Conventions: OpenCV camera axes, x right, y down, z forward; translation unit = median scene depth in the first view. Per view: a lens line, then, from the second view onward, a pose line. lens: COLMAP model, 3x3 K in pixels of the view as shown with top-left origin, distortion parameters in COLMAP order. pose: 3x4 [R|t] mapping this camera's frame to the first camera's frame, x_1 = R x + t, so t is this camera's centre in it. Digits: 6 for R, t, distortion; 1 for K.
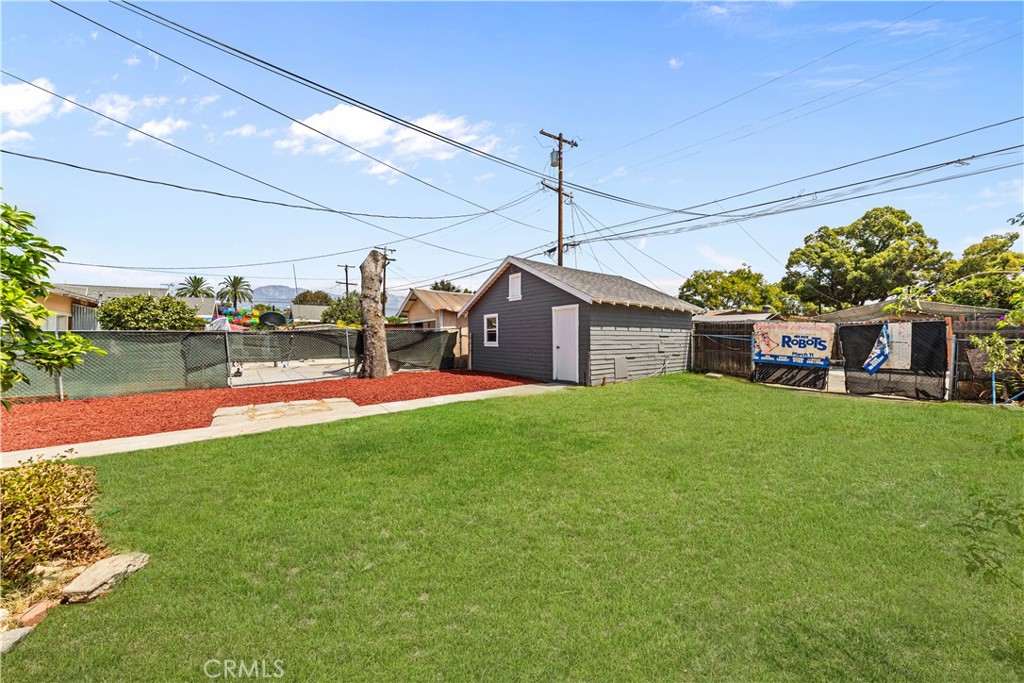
lens RADIAL K [[339.5, 0, 512.0], [0, 339.5, 341.5], [0, 0, 1]] dist [-0.000288, -0.000076]
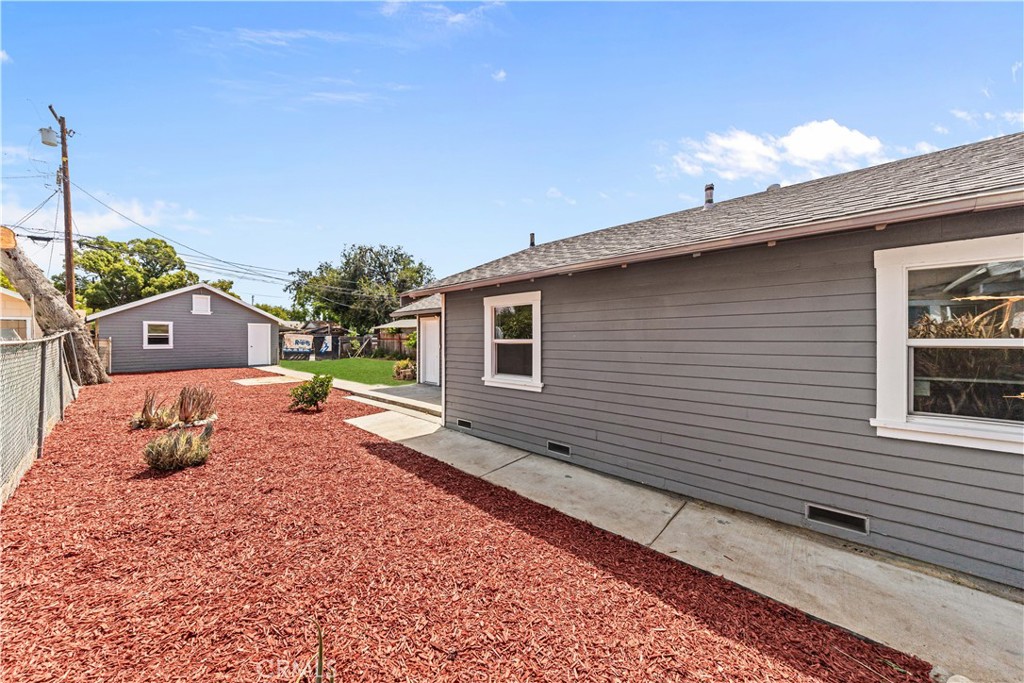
lens RADIAL K [[339.5, 0, 512.0], [0, 339.5, 341.5], [0, 0, 1]] dist [-0.000288, -0.000076]
pose [[-0.248957, -0.002853, 0.968510, -1.840273], [0.012409, 0.999904, 0.006135, -0.002883], [-0.968435, 0.013545, -0.248898, 0.126020]]
